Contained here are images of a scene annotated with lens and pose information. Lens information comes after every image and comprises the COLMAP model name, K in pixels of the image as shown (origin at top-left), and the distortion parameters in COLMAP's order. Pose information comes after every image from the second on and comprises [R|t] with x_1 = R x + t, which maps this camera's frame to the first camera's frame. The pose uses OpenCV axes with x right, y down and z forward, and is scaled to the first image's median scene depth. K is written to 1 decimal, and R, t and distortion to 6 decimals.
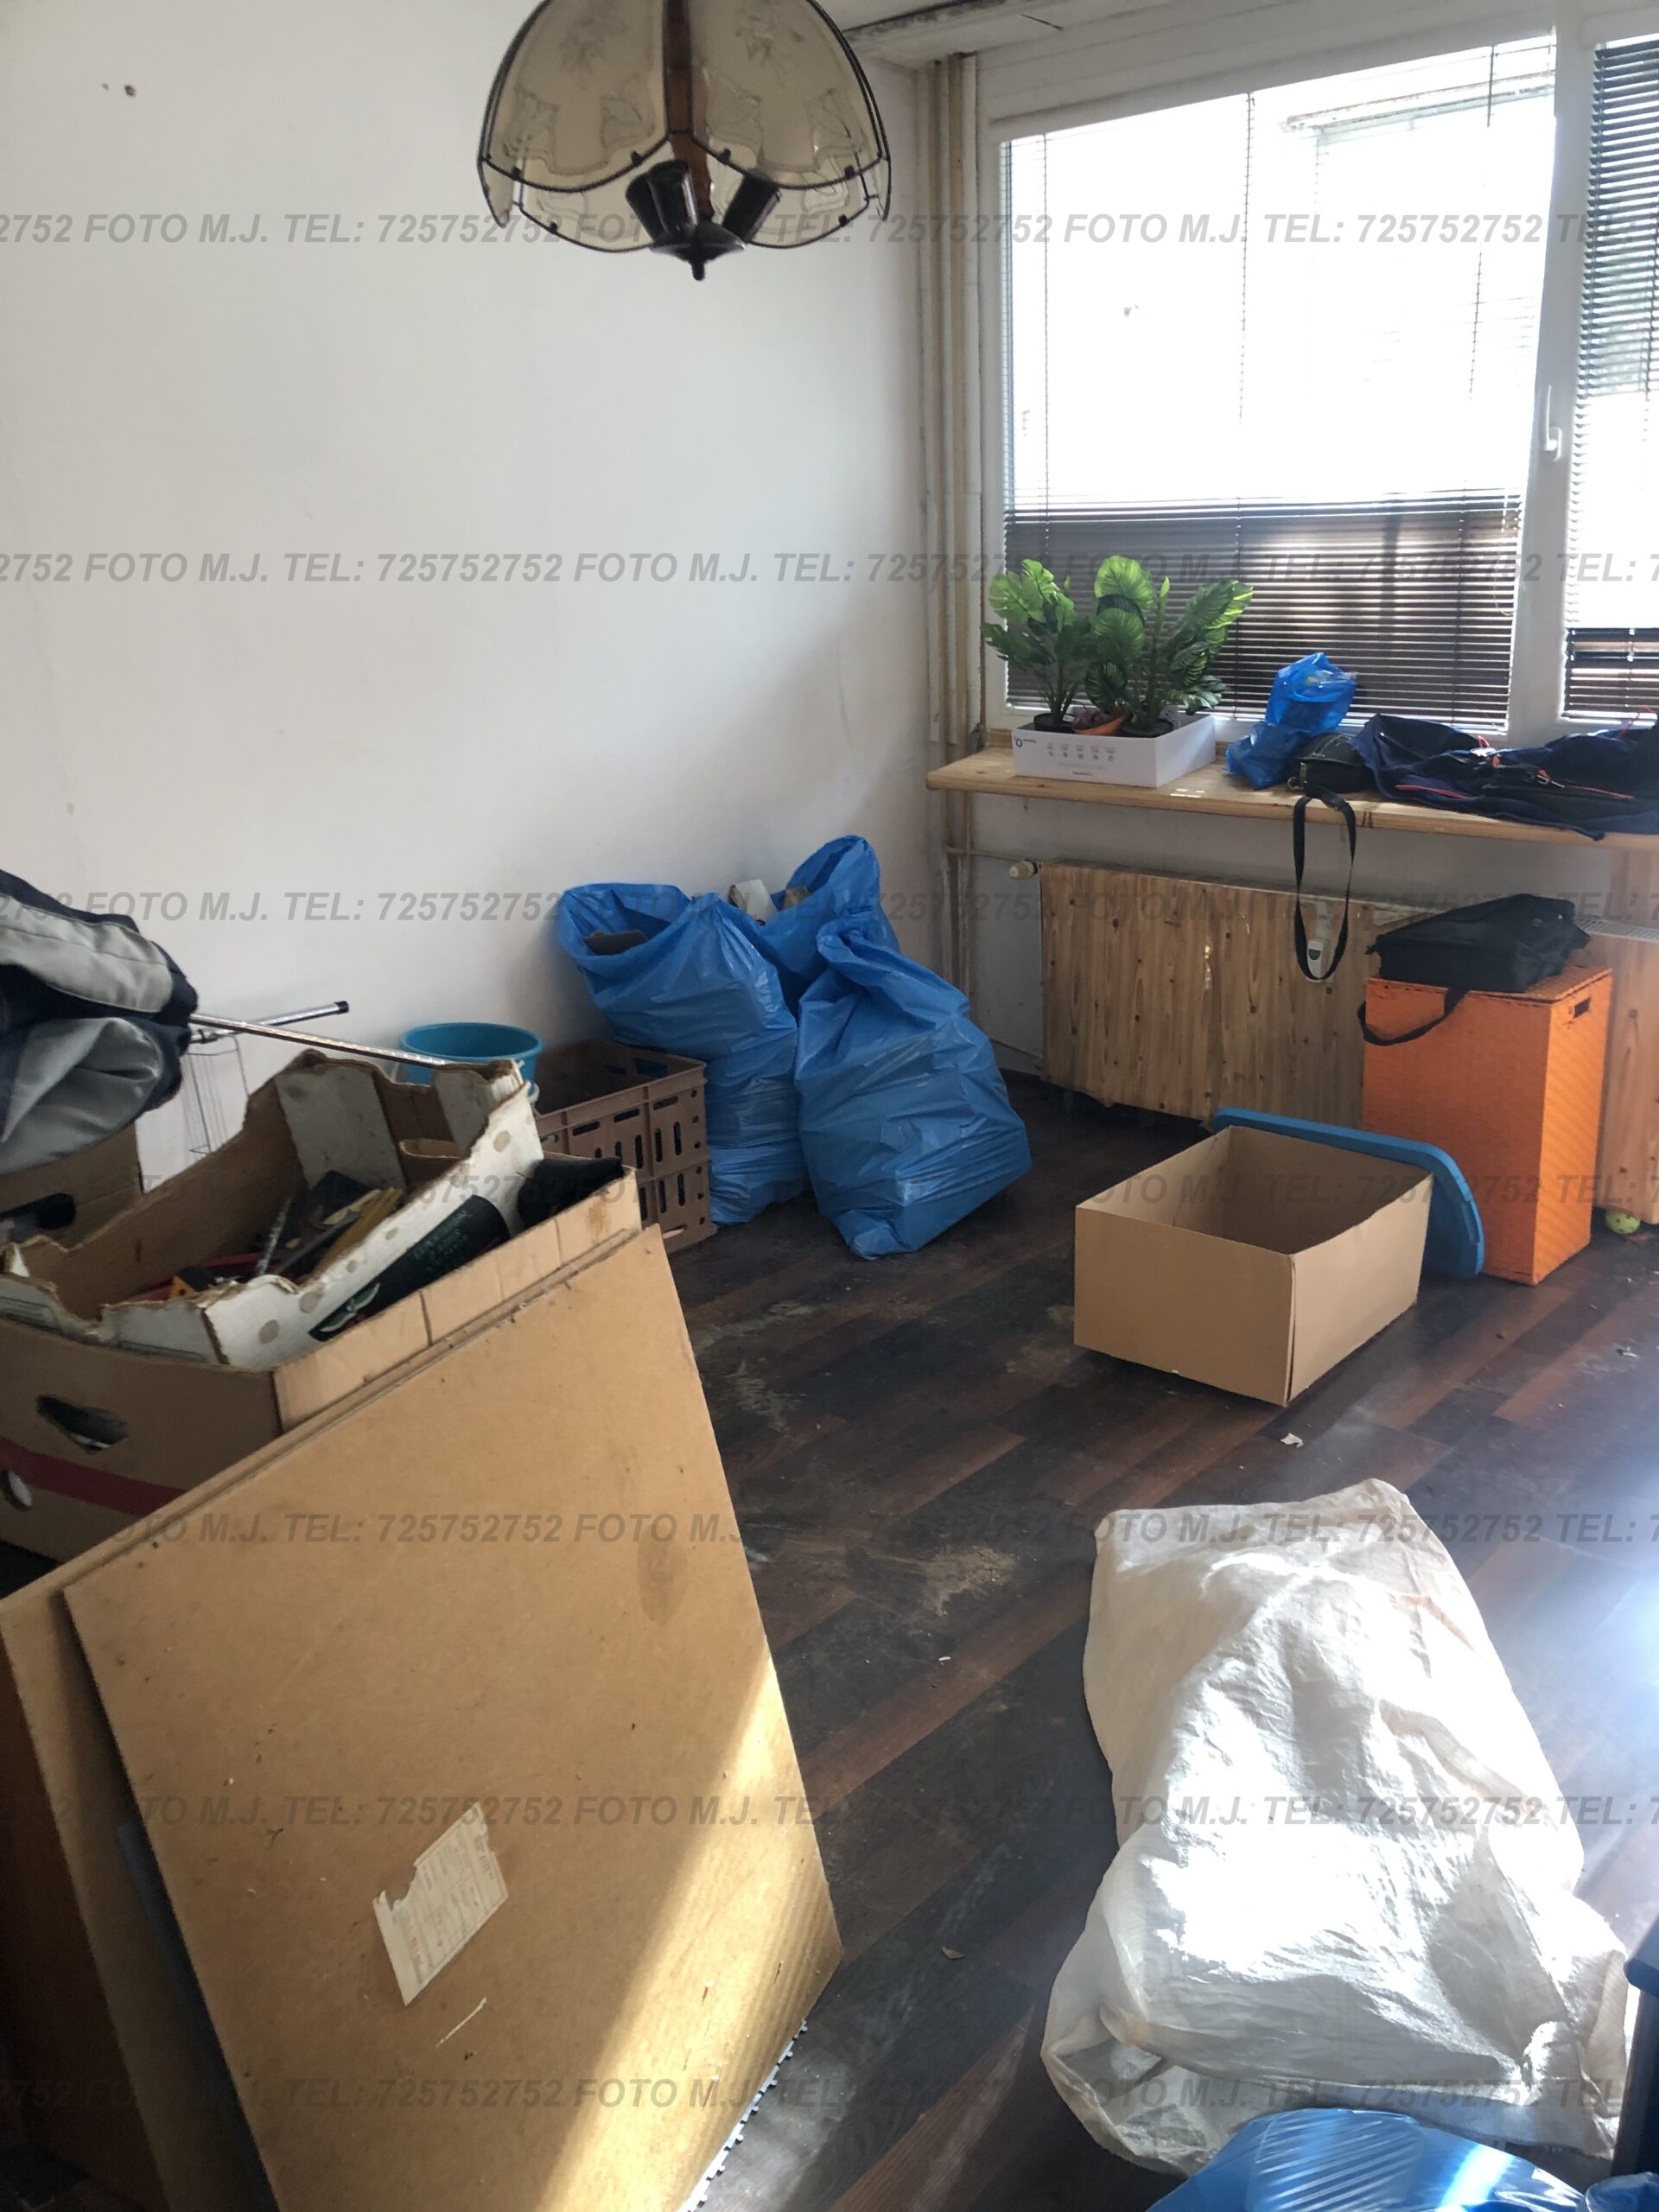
lens RADIAL K [[1845.8, 0, 829.5], [0, 1845.8, 1106.0], [0, 0, 1]] dist [0.011936, 0.013281]
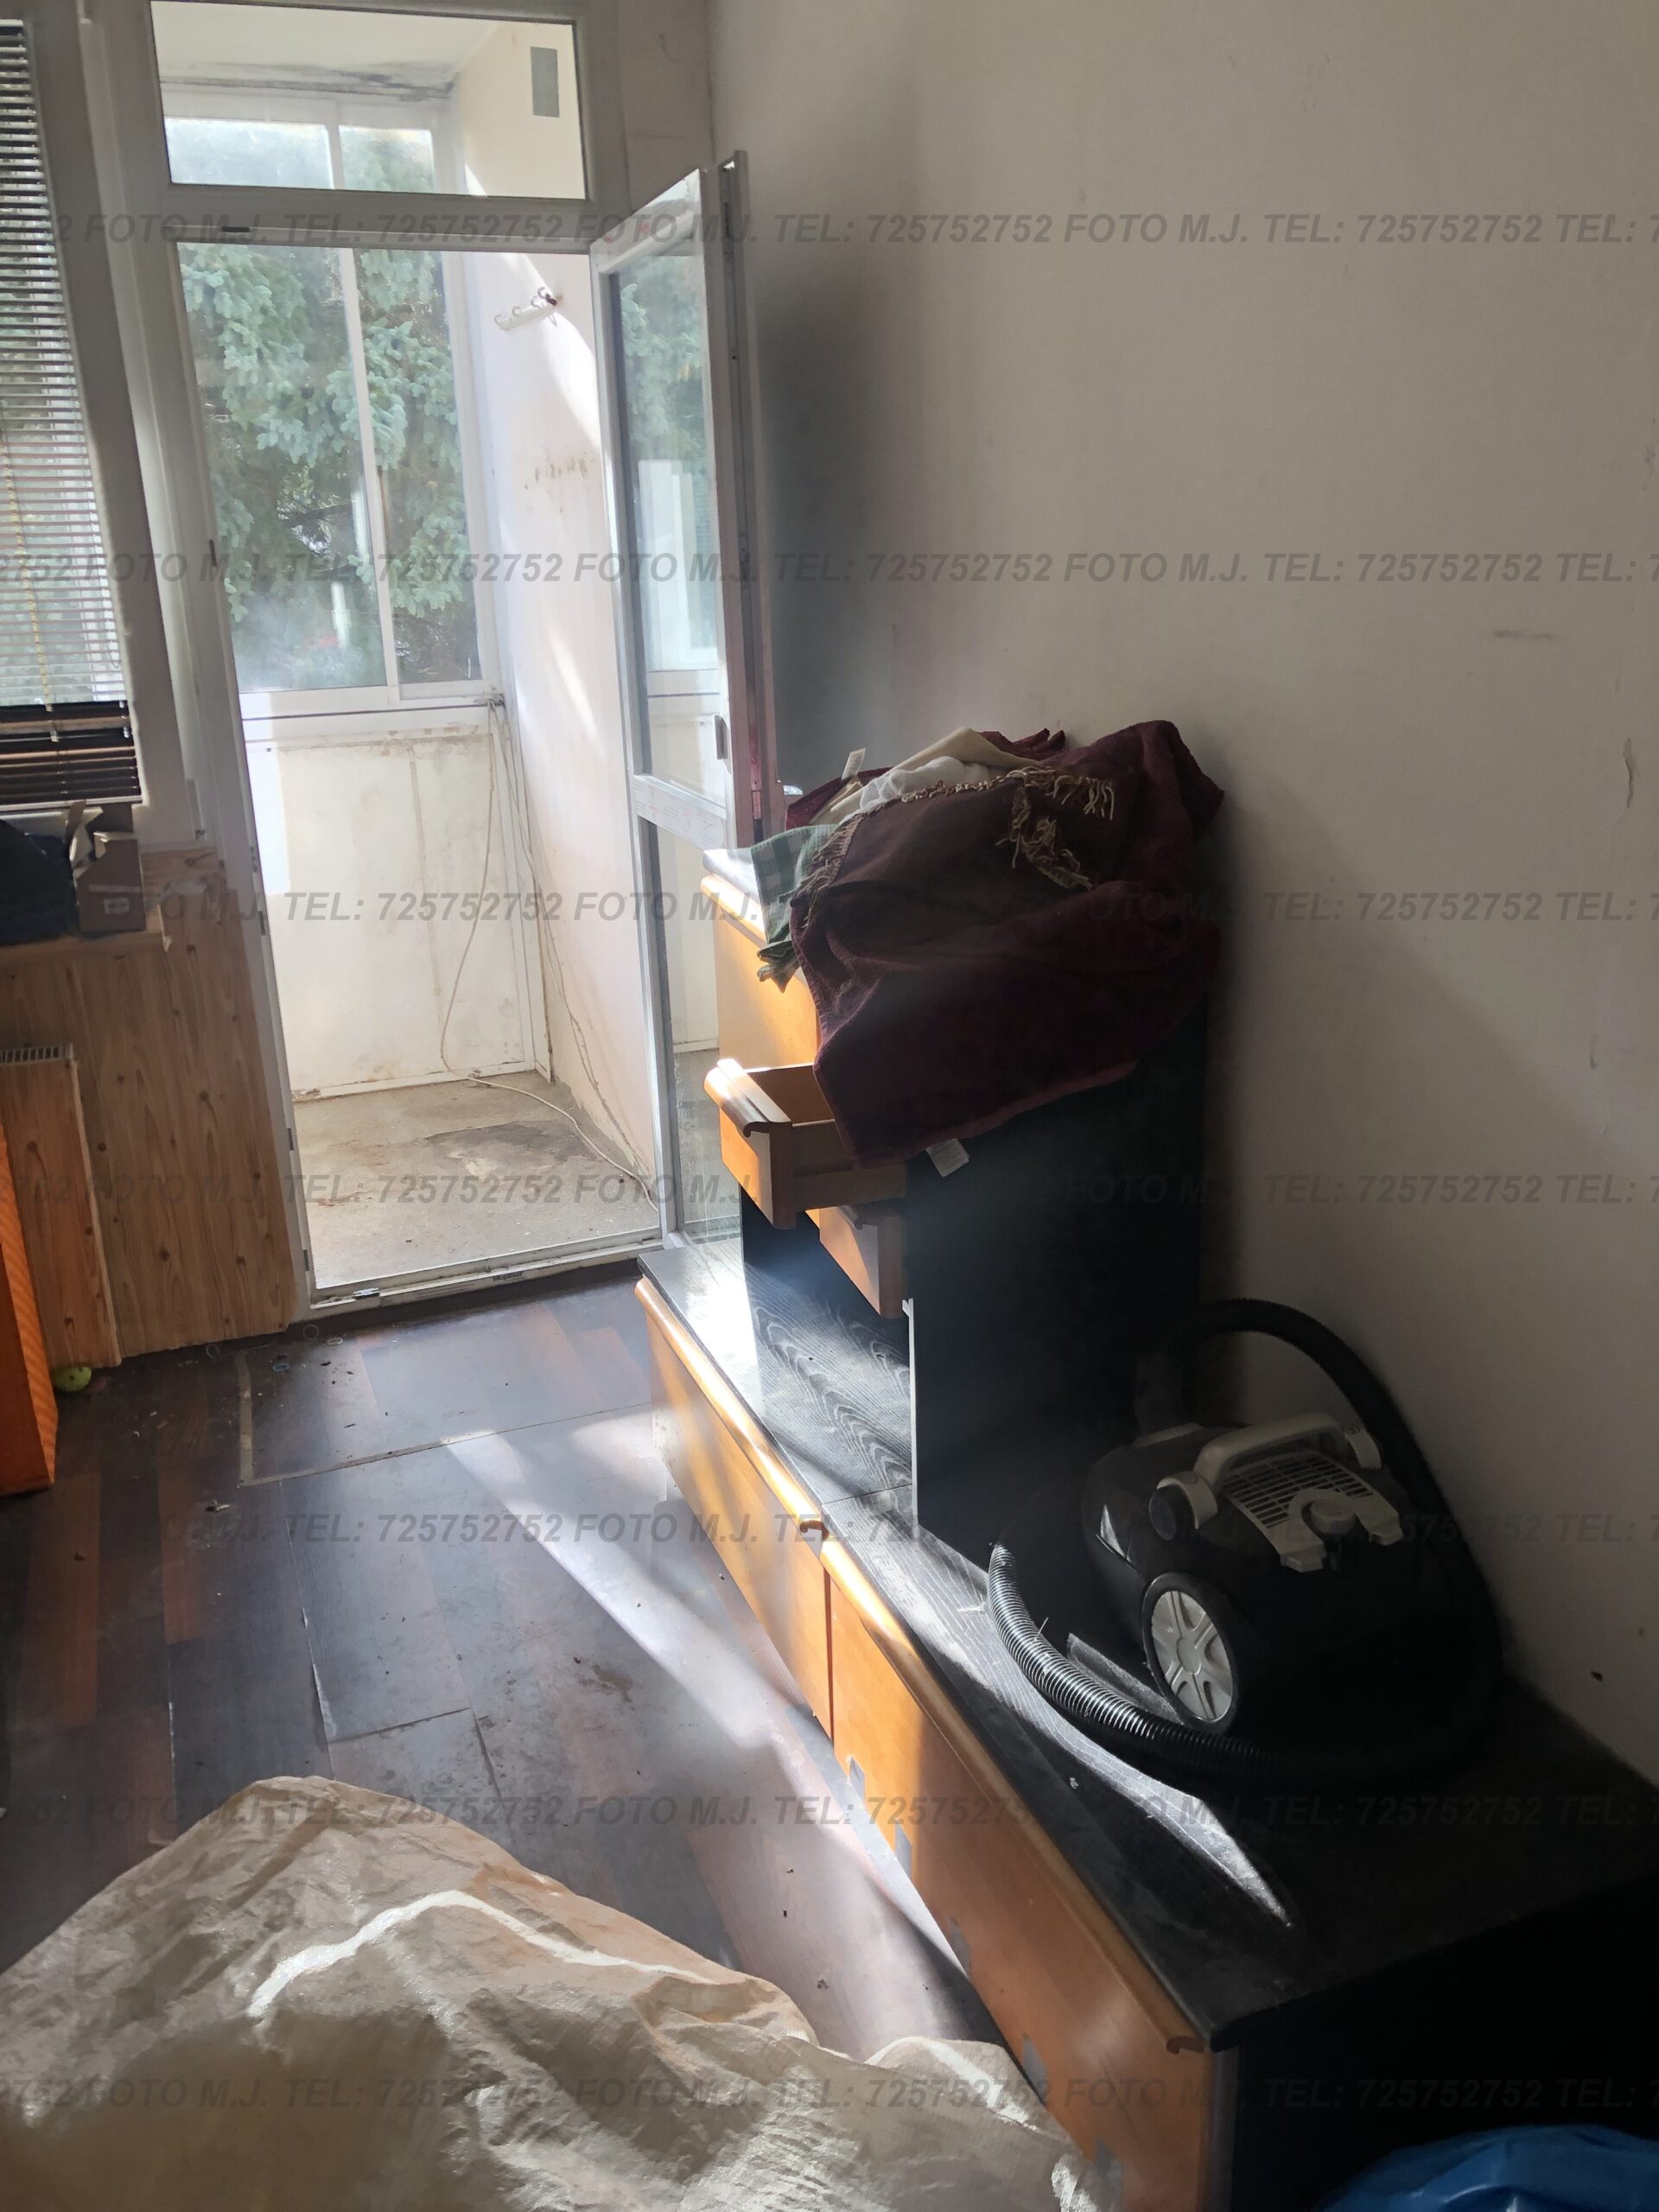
lens RADIAL K [[1845.8, 0, 829.5], [0, 1845.8, 1106.0], [0, 0, 1]] dist [0.011936, 0.013281]
pose [[0.419899, -0.252462, 0.871750, -0.195558], [0.288030, 0.947945, 0.135792, -0.096879], [-0.860653, 0.194071, 0.470758, 0.335665]]
